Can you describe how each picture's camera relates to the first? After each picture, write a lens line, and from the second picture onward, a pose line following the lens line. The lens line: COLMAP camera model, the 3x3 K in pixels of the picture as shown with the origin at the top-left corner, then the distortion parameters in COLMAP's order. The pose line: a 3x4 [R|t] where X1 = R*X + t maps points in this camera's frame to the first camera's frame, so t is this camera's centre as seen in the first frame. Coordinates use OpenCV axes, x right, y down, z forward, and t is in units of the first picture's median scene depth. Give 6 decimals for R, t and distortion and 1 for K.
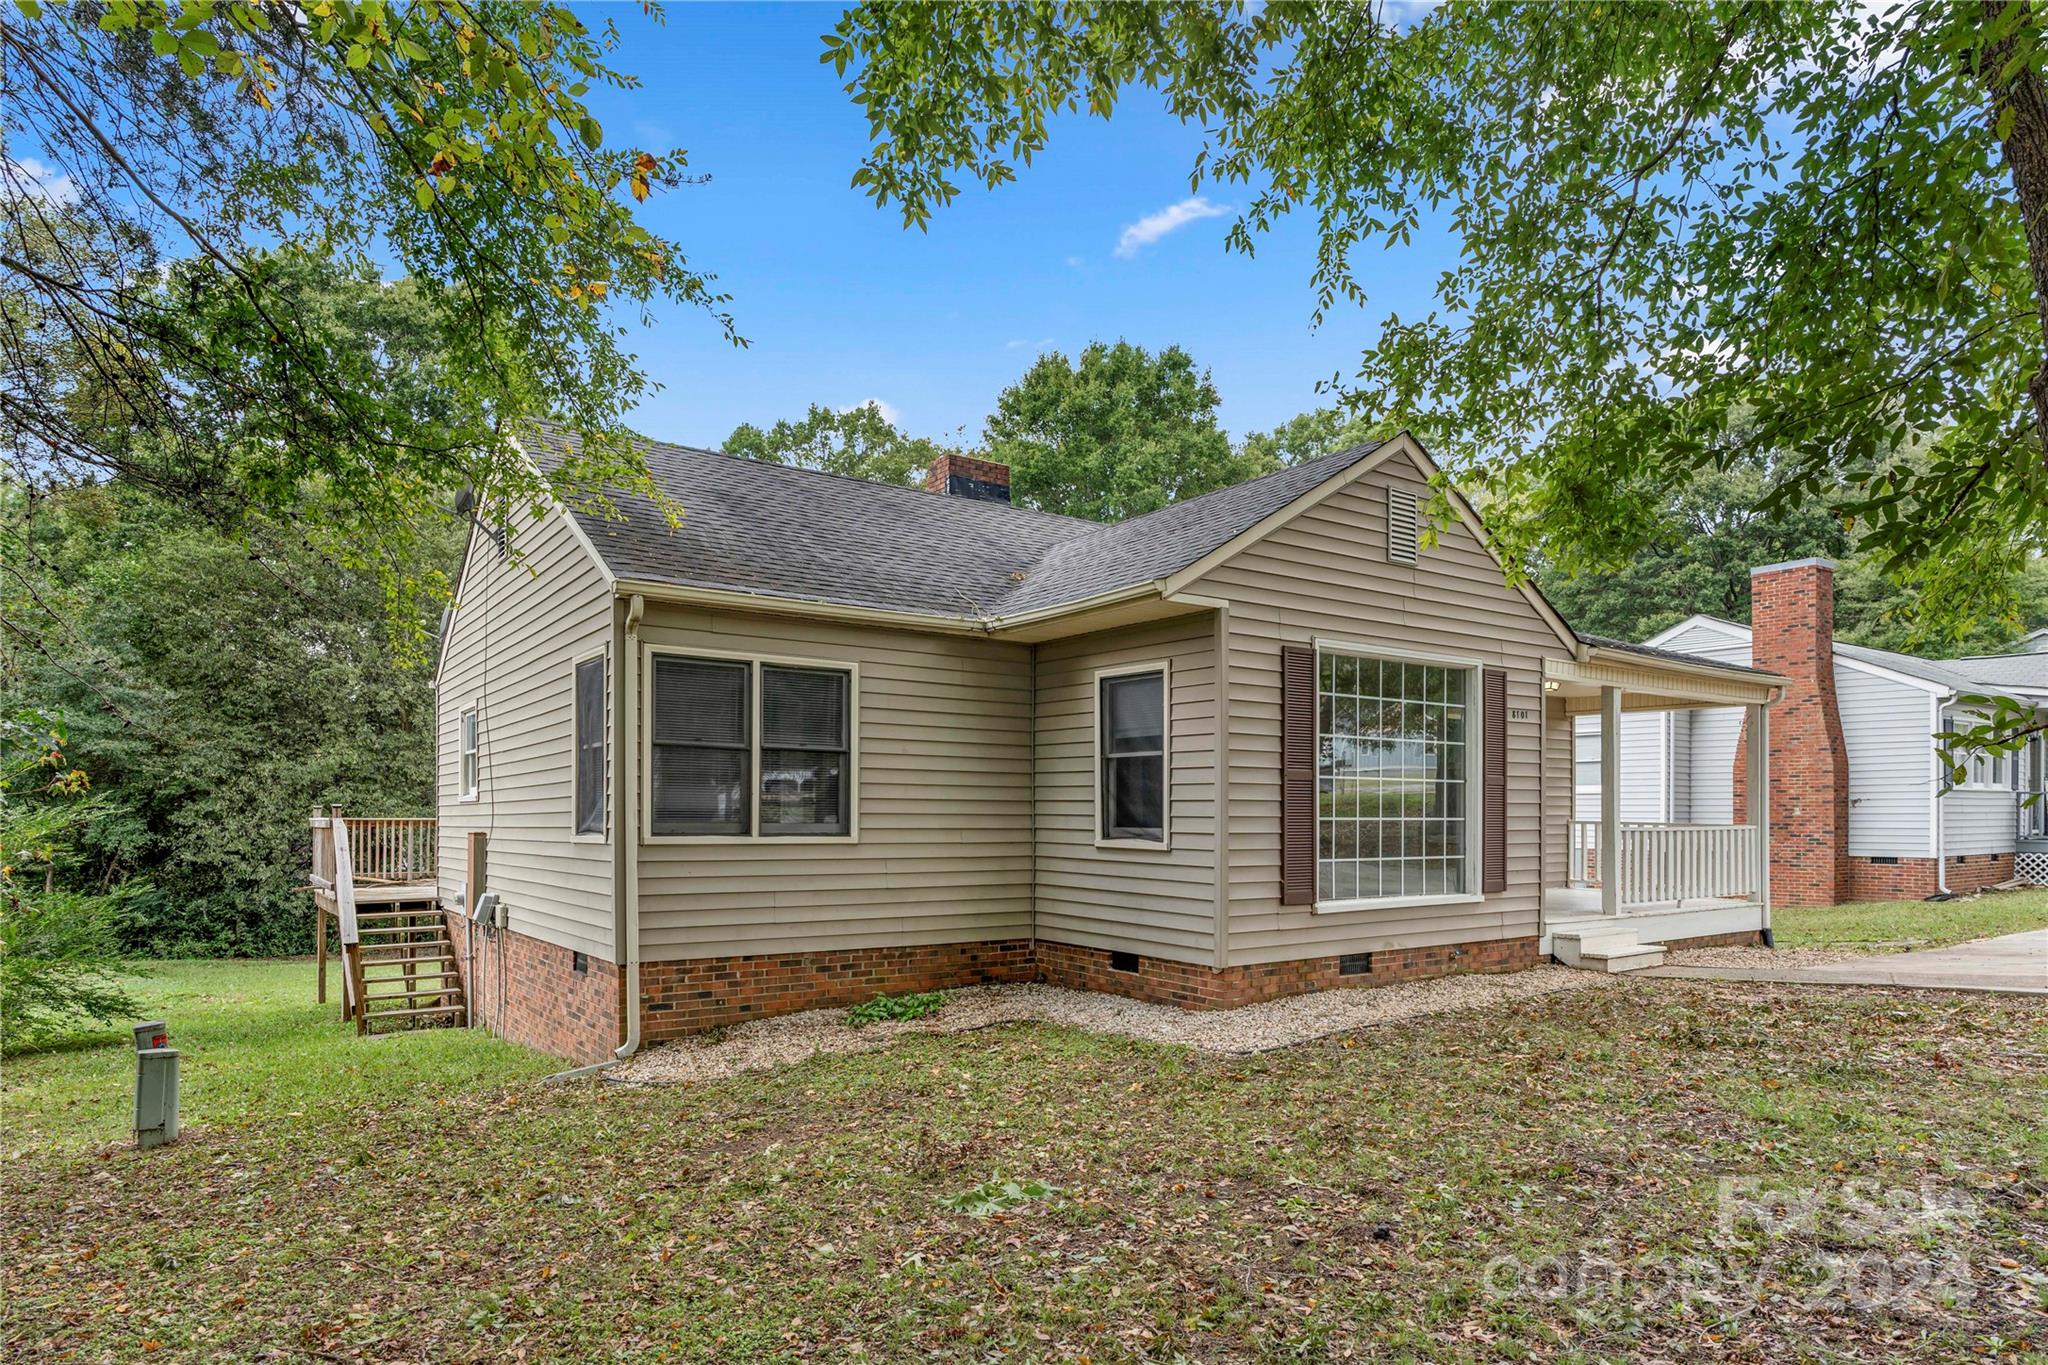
lens RADIAL K [[1200.0, 0, 1039.3], [0, 1200.0, 800.1], [0, 0, 1]] dist [0.000648, 0.000817]
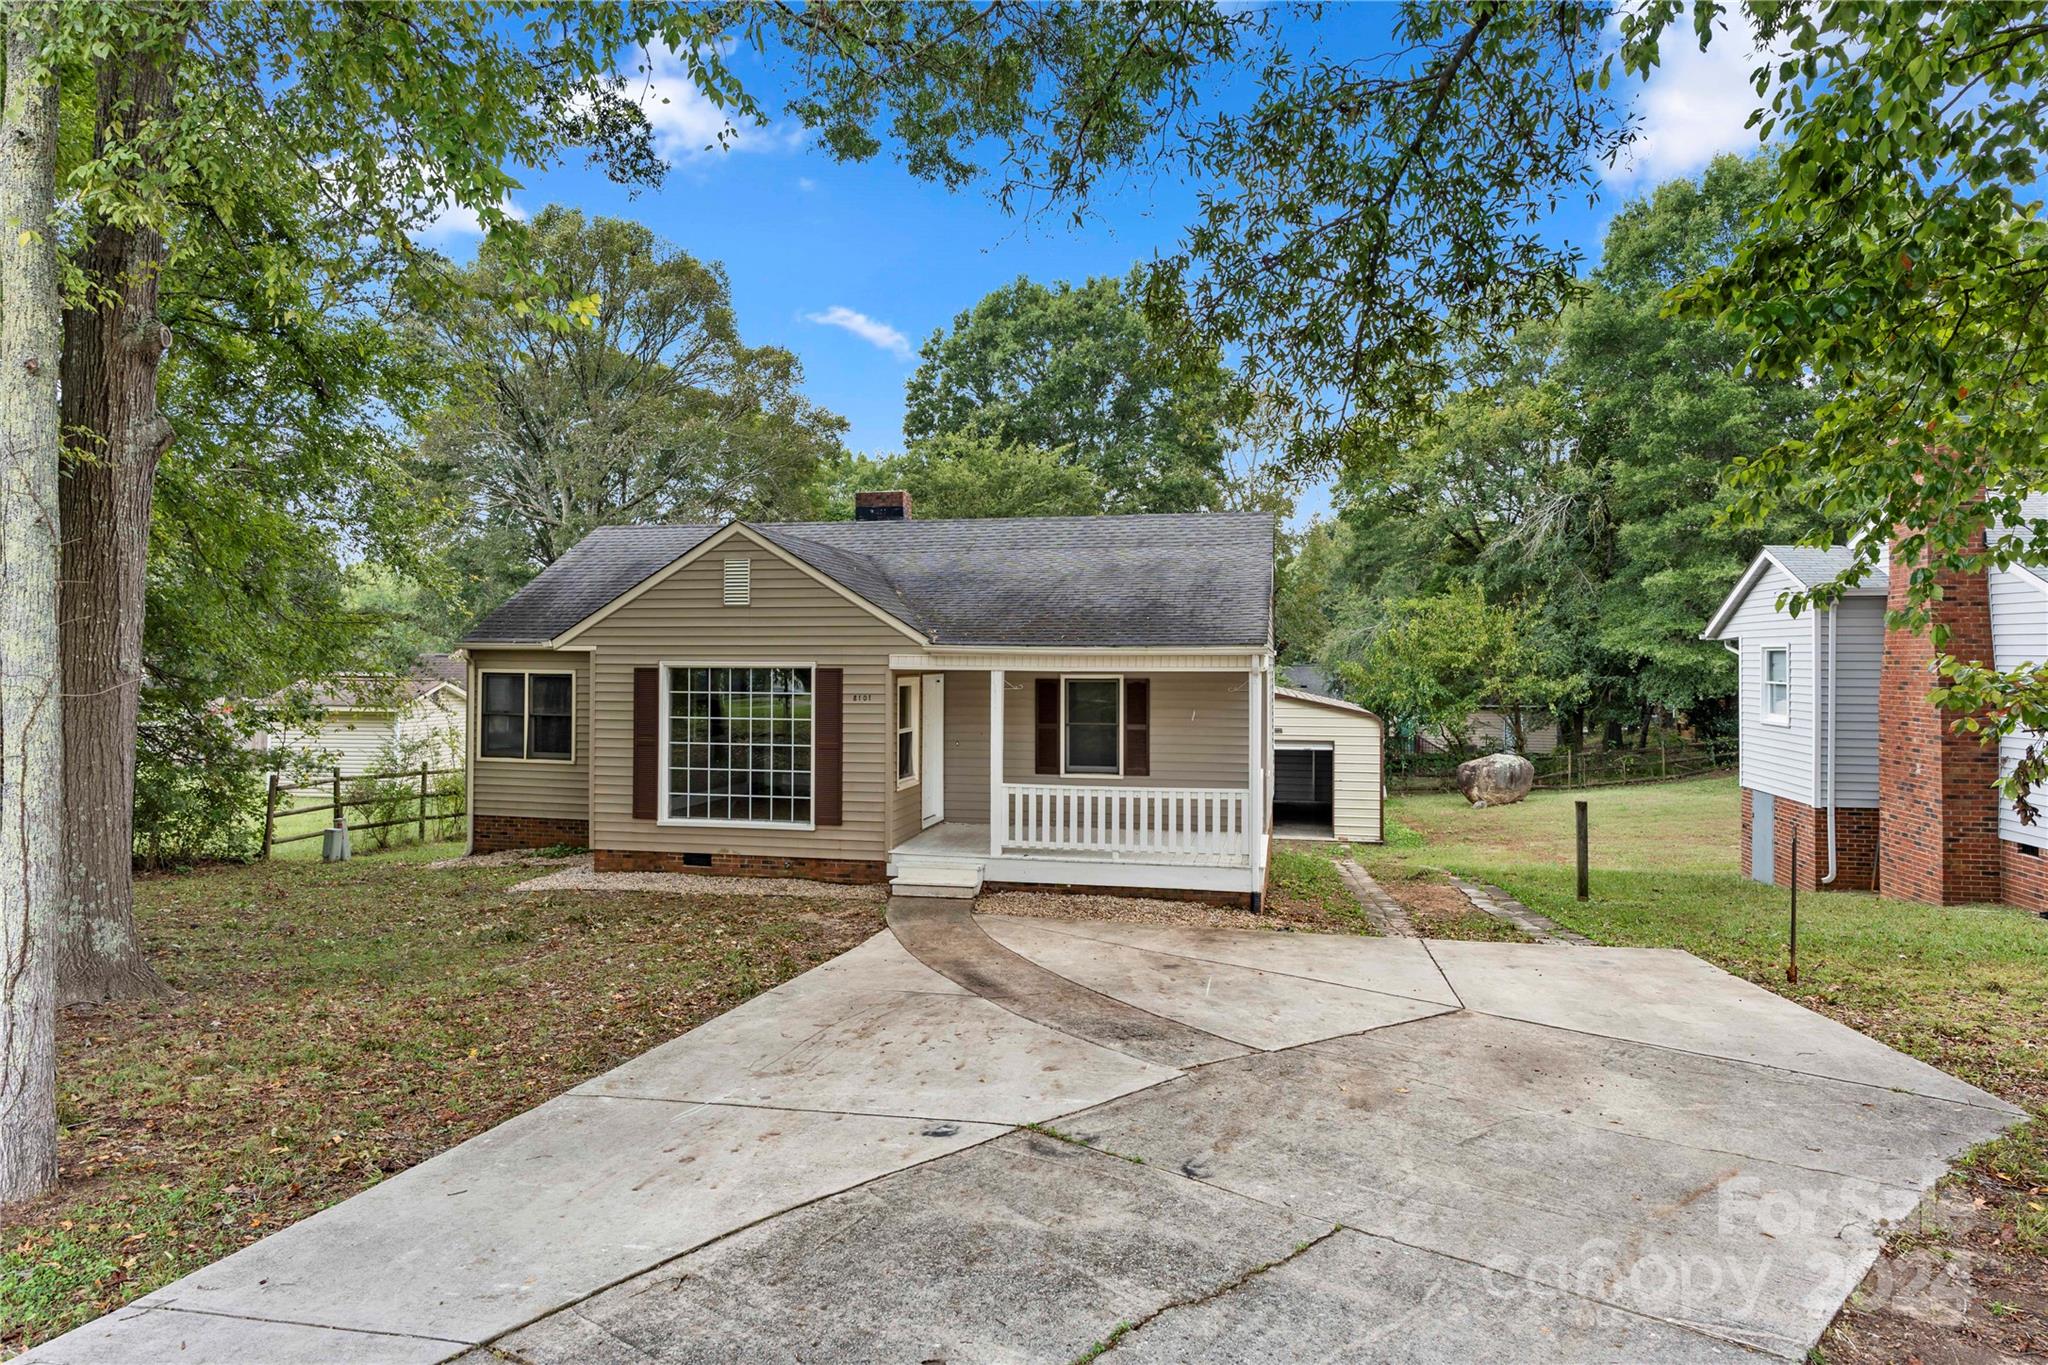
lens RADIAL K [[1207.9, 0, 1031.2], [0, 1207.9, 652.8], [0, 0, 1]] dist [-0.015149, -0.000339]
pose [[0.674160, -0.002659, -0.738580, 1.284676], [0.005060, 0.999987, 0.001018, -0.102369], [0.738568, -0.004424, 0.674165, 0.174749]]
